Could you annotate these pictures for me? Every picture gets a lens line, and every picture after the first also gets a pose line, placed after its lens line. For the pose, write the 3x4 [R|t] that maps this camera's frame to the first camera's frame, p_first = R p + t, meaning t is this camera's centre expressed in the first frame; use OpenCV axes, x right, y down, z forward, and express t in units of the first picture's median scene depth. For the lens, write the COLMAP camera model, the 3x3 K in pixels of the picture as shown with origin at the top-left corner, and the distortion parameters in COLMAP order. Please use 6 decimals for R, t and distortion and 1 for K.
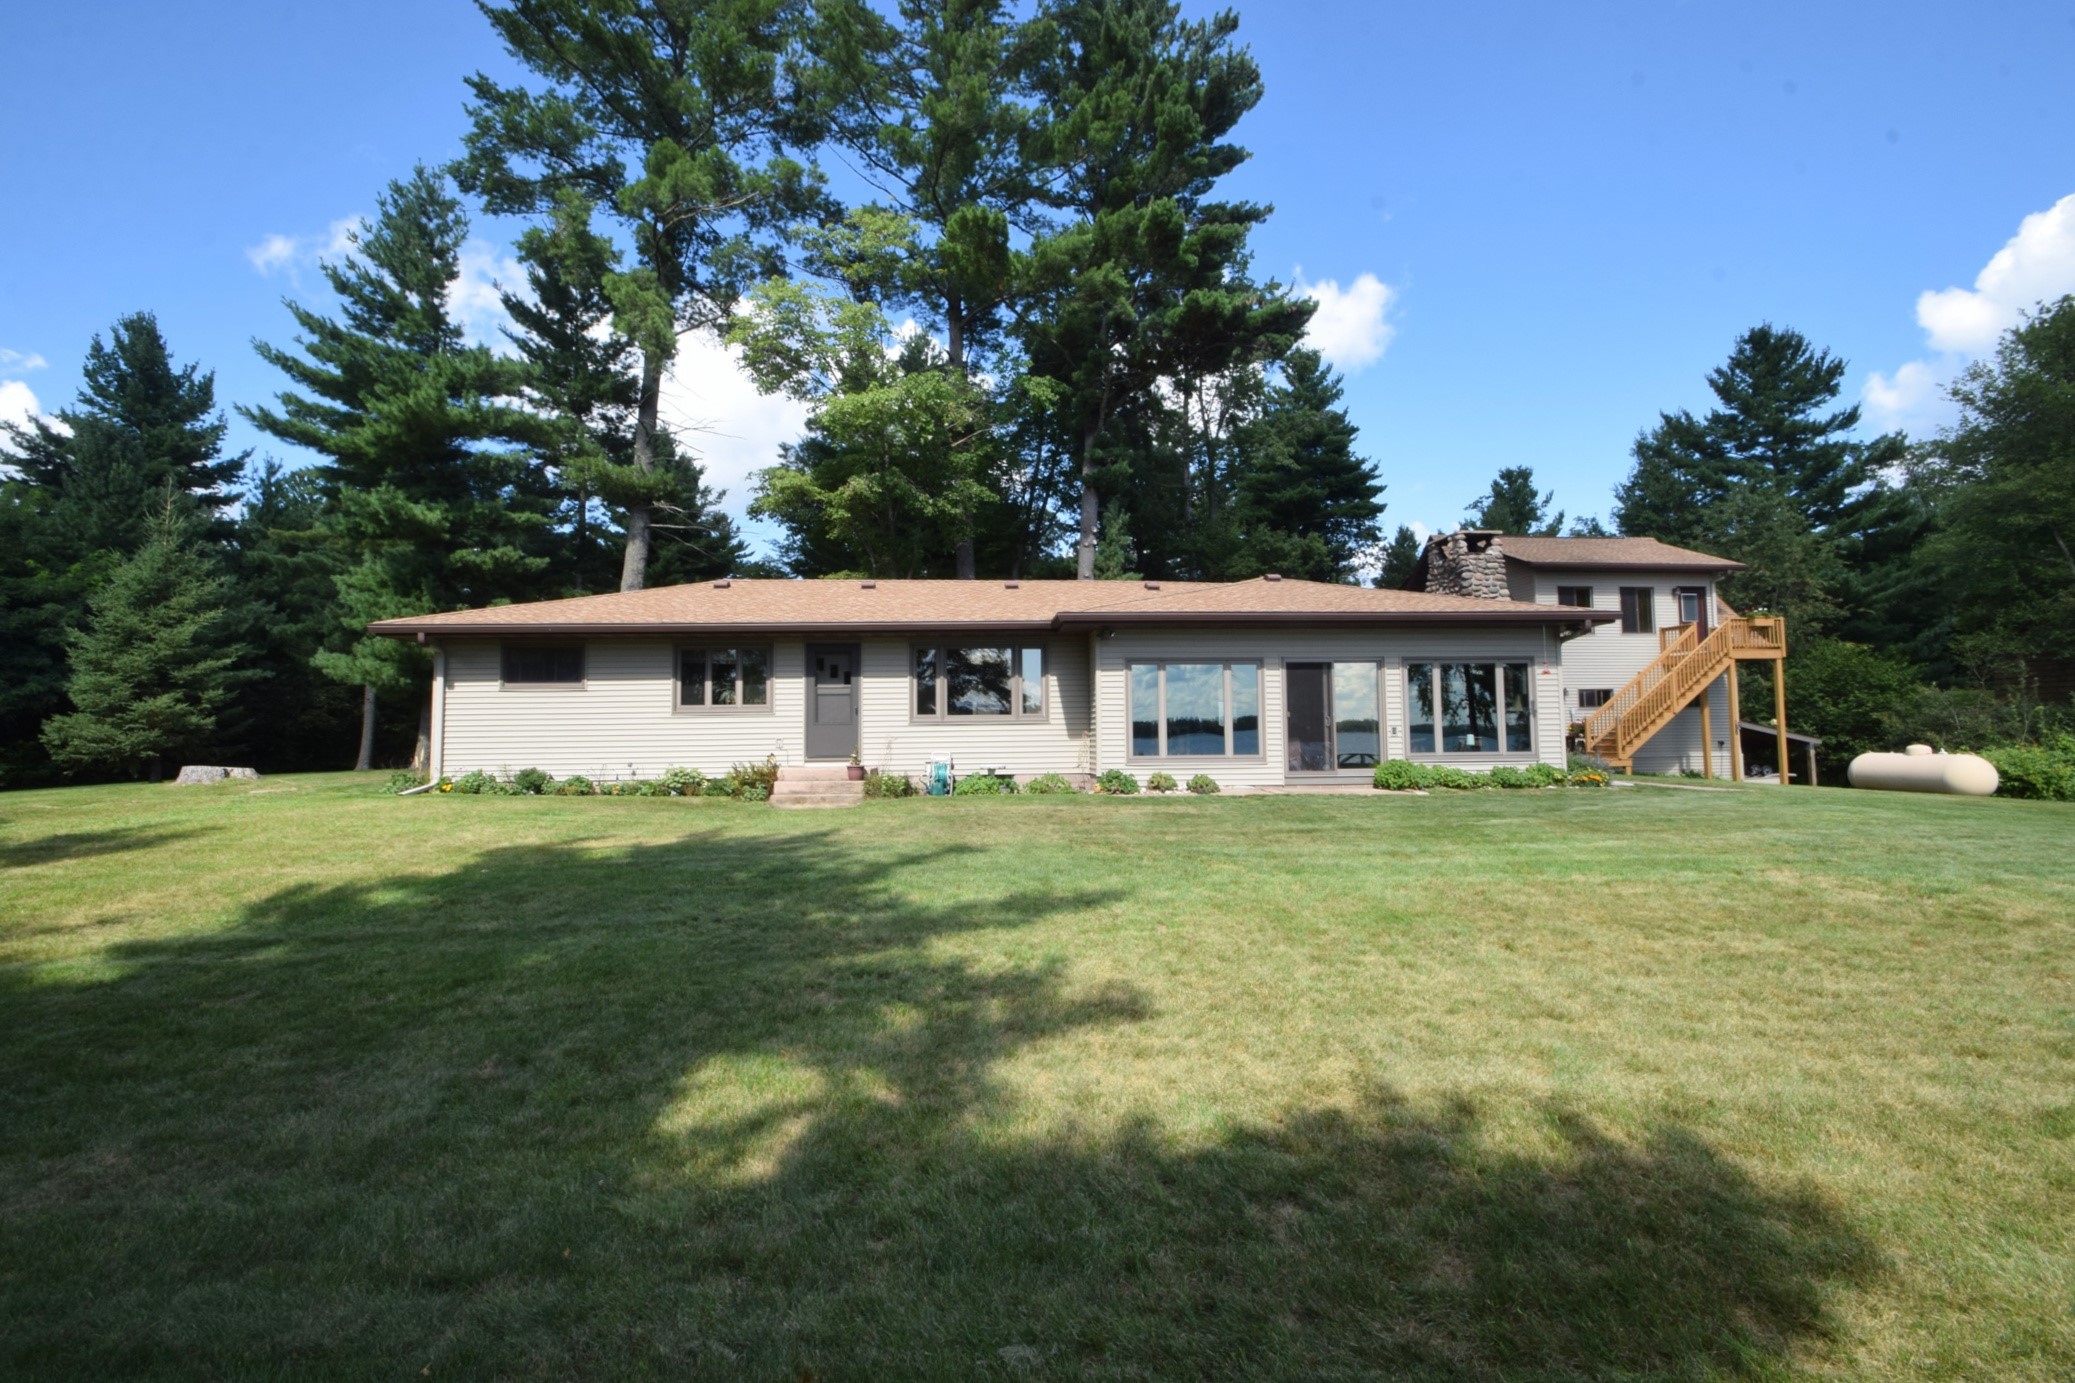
lens RADIAL K [[871.7, 0, 1031.1], [0, 871.7, 719.6], [0, 0, 1]] dist [-0.000810, -0.009699]
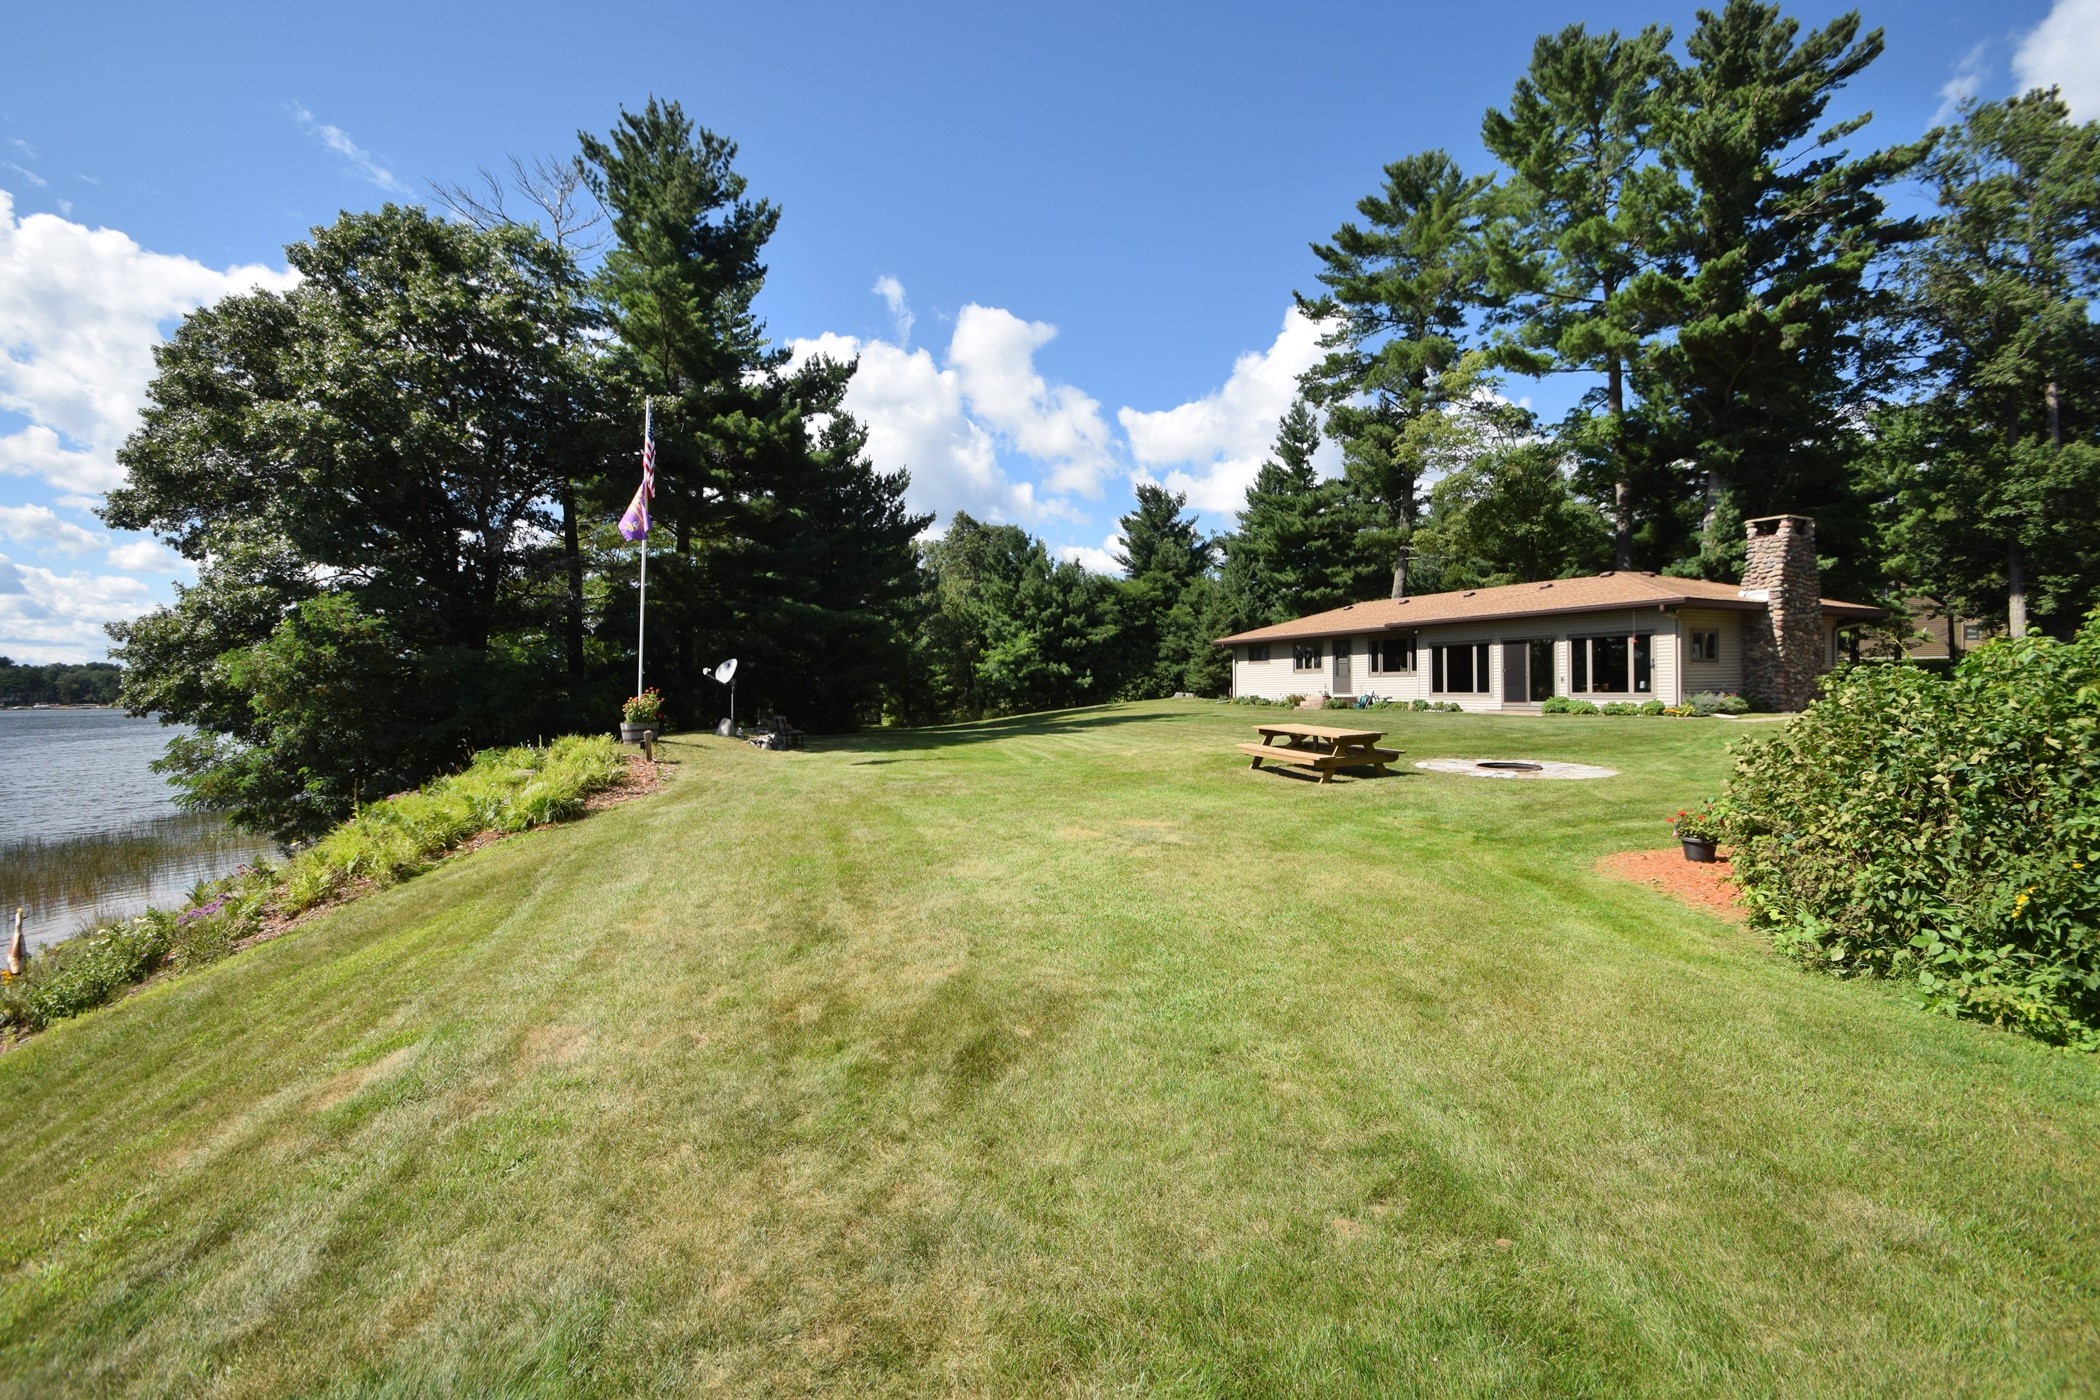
lens RADIAL K [[907.5, 0, 1036.1], [0, 907.5, 690.6], [0, 0, 1]] dist [-0.000480, -0.010594]
pose [[0.350753, 0.009295, -0.936422, 1.299798], [0.022837, 0.999568, 0.018476, -0.015566], [0.936189, -0.027866, 0.350390, -0.414973]]
